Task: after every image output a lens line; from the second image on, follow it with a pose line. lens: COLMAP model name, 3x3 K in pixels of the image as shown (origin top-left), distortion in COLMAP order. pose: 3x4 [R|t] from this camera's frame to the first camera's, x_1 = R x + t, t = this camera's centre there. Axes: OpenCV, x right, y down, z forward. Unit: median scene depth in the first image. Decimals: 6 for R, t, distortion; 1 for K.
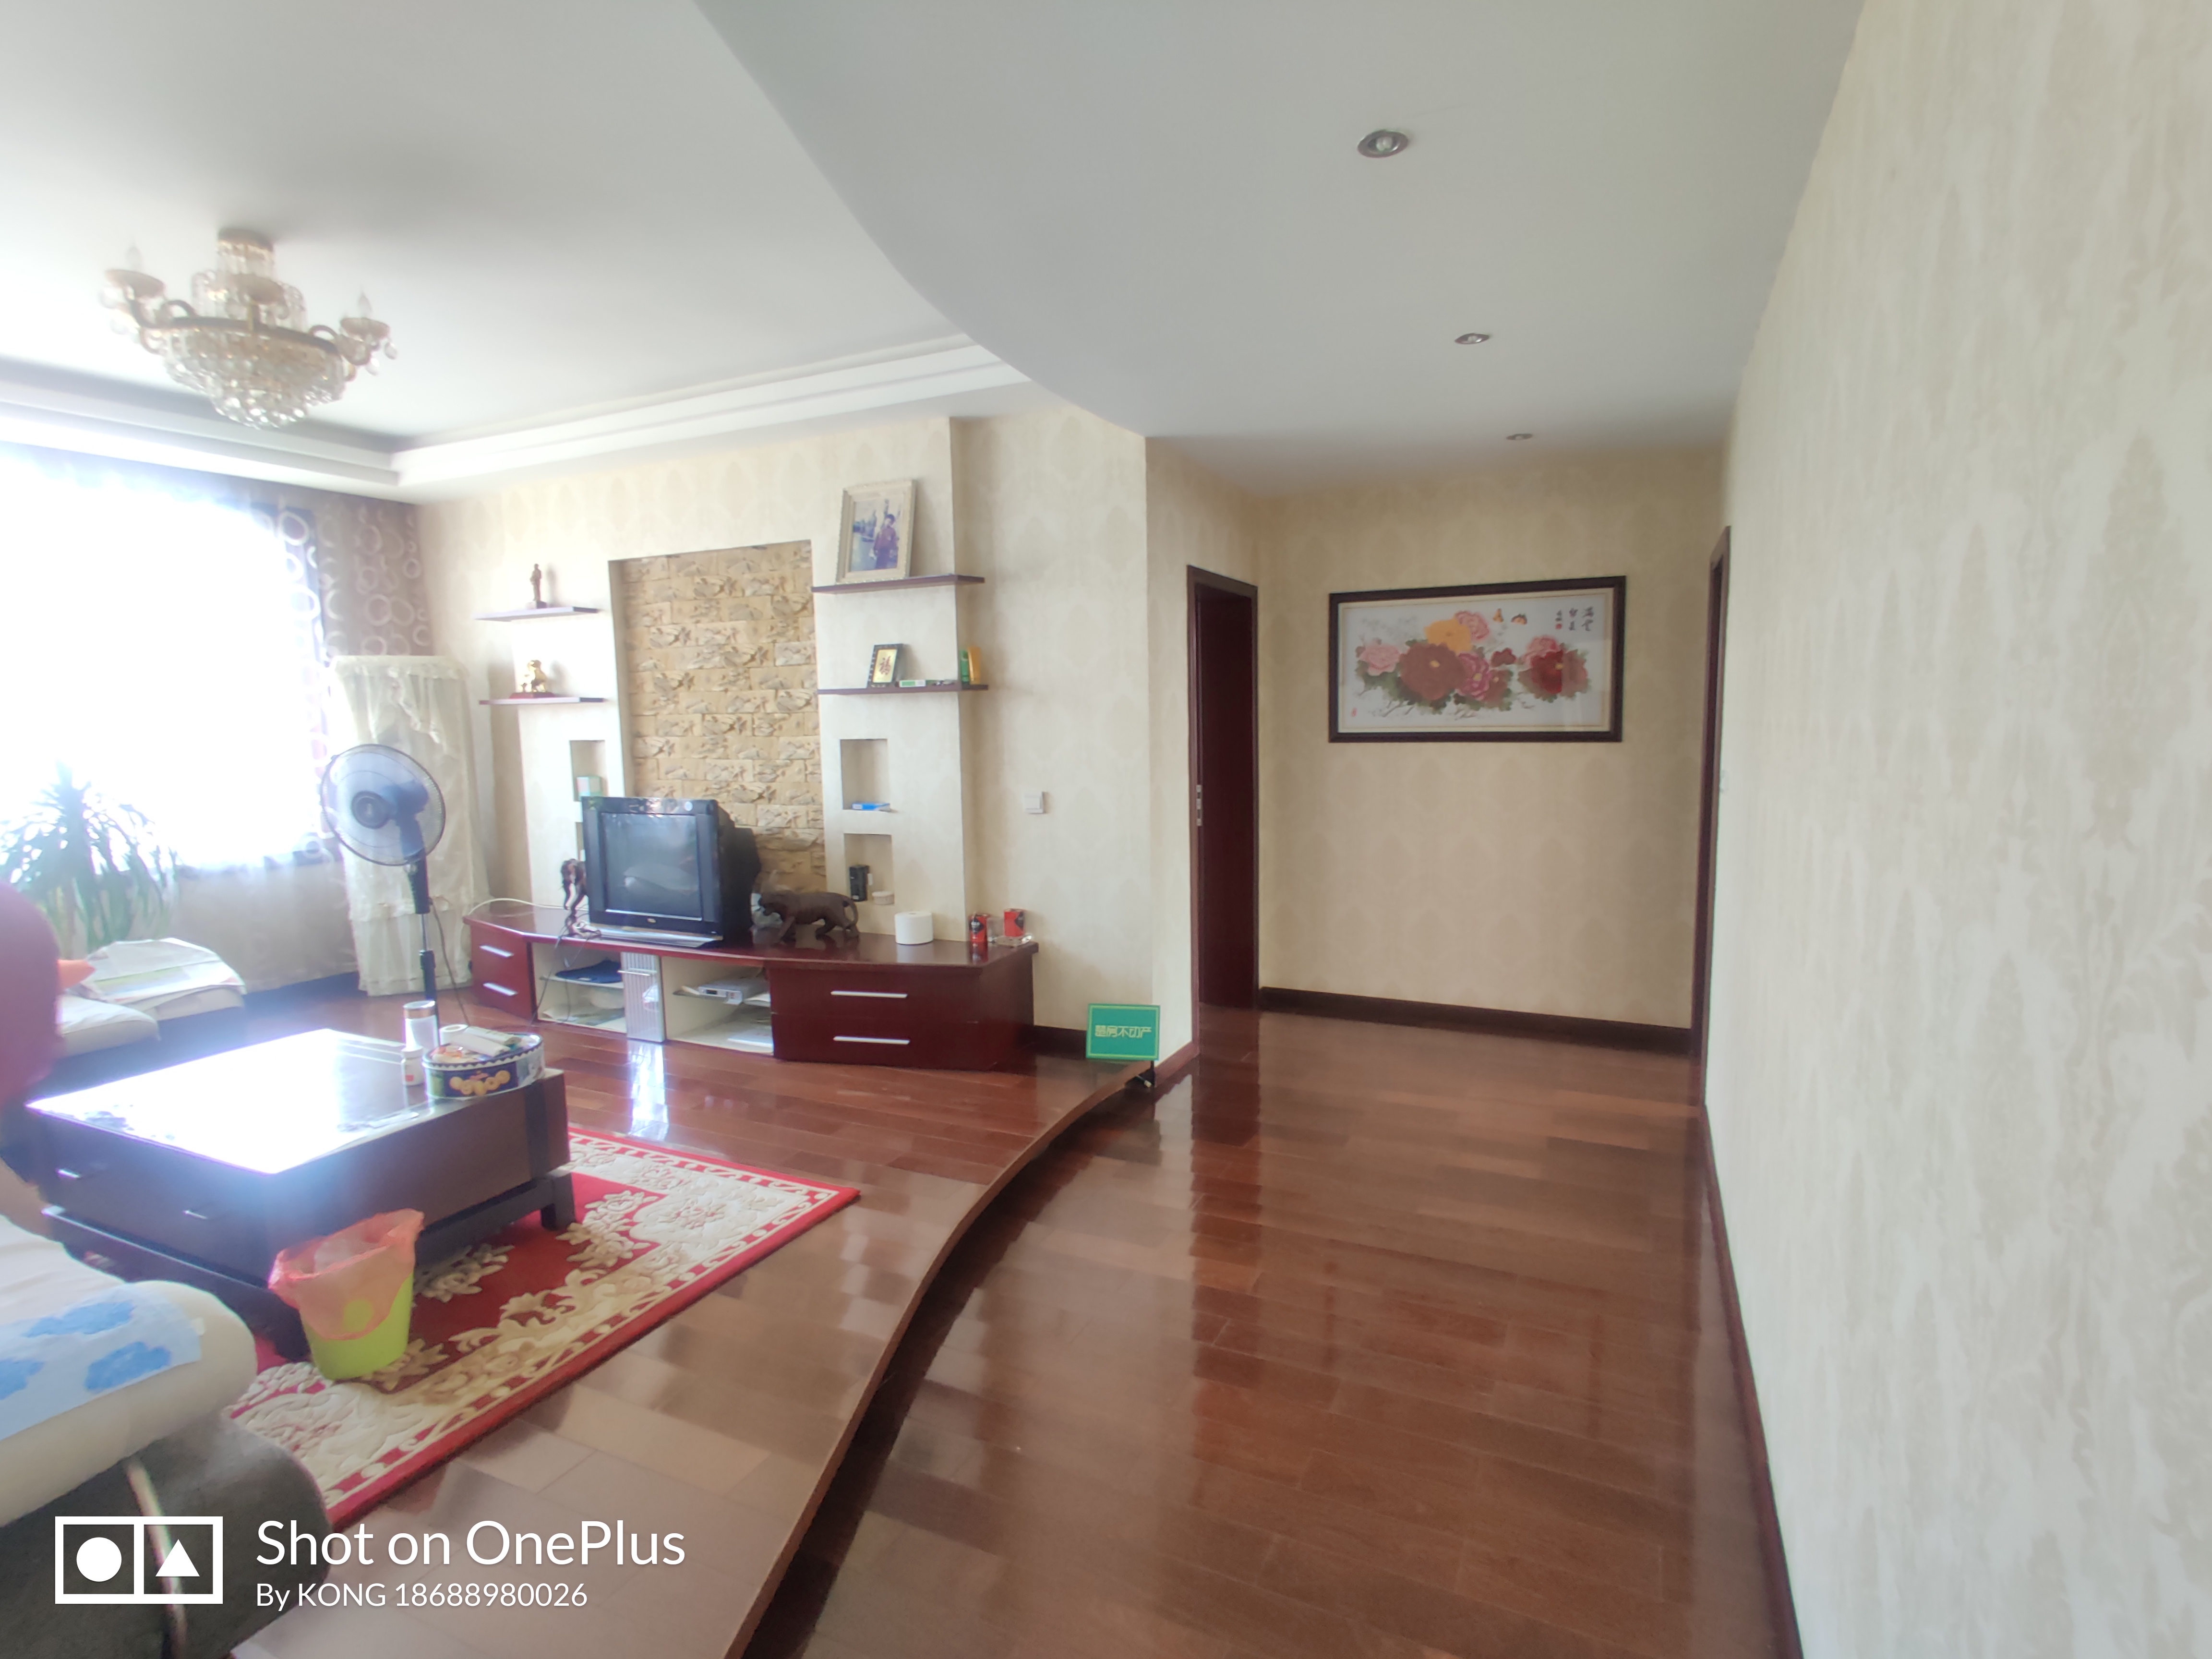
lens RADIAL K [[1098.8, 0, 1105.9], [0, 1098.8, 824.3], [0, 0, 1]] dist [-0.038742, 0.036839]
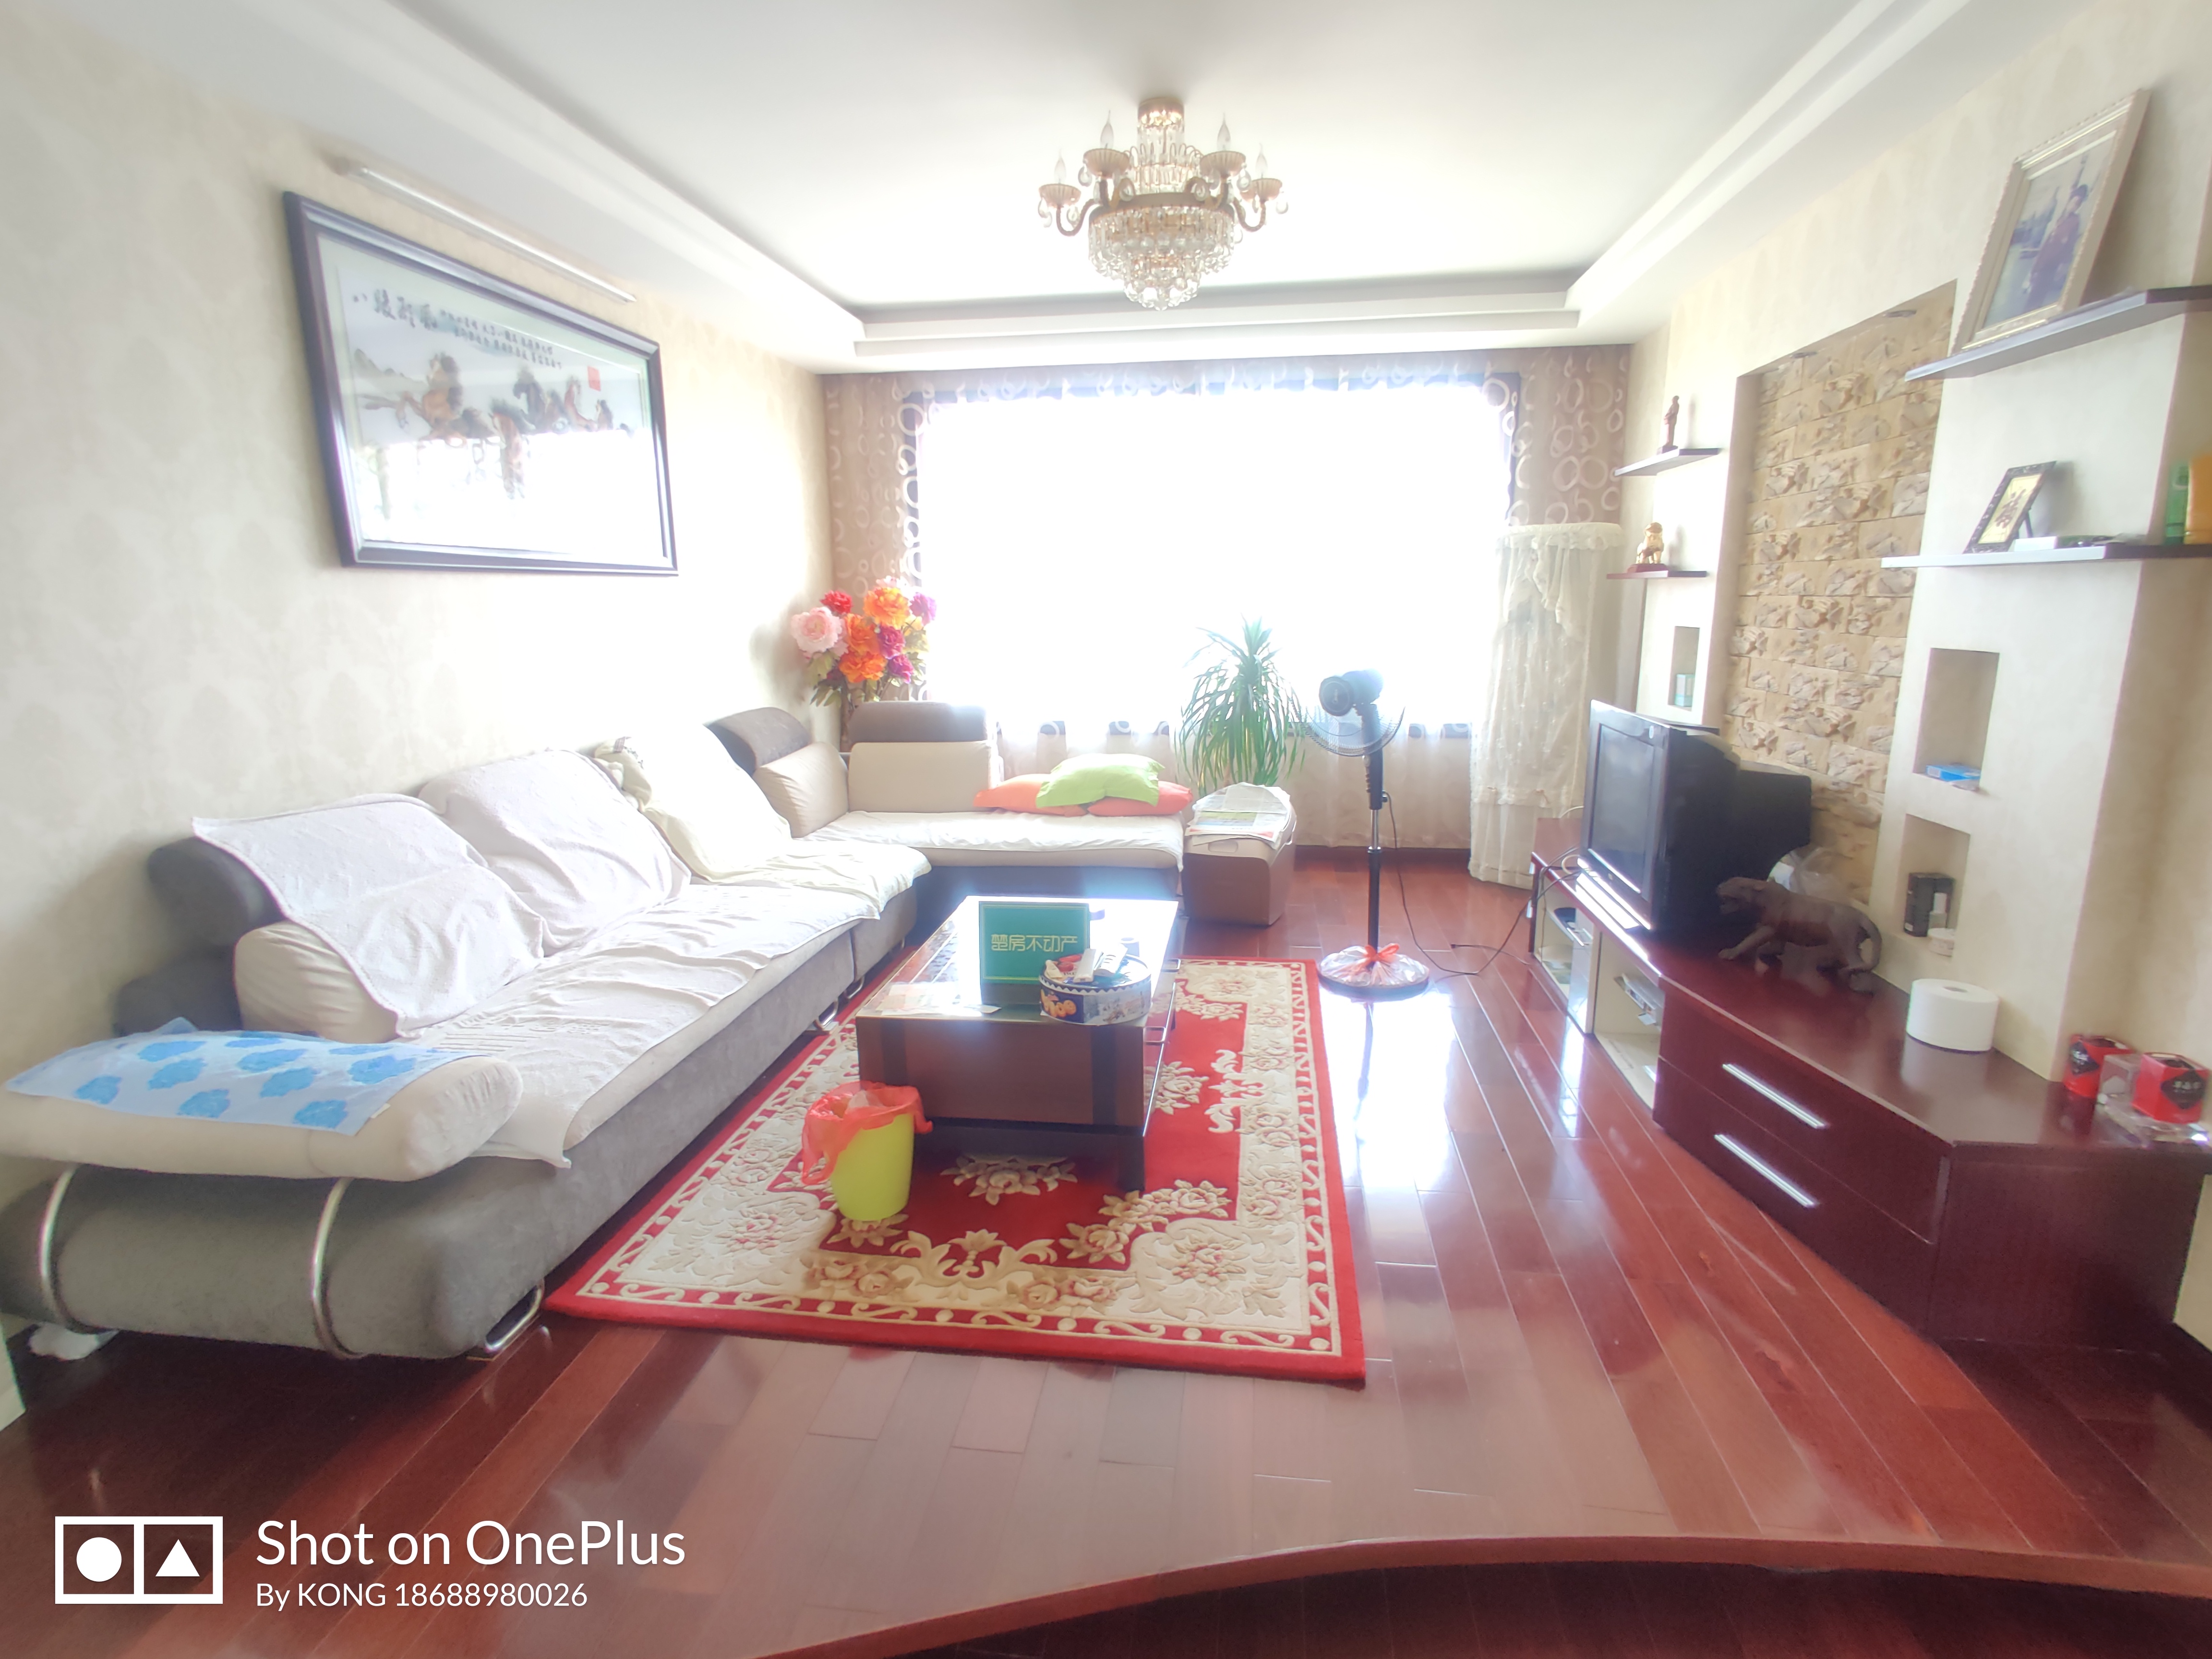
lens RADIAL K [[1090.2, 0, 1110.1], [0, 1090.2, 836.5], [0, 0, 1]] dist [-0.004427, -0.006136]
pose [[0.307045, 0.217418, -0.926527, 0.155105], [-0.090724, 0.975808, 0.198917, -0.052910], [0.947361, 0.022982, 0.319342, 0.404484]]
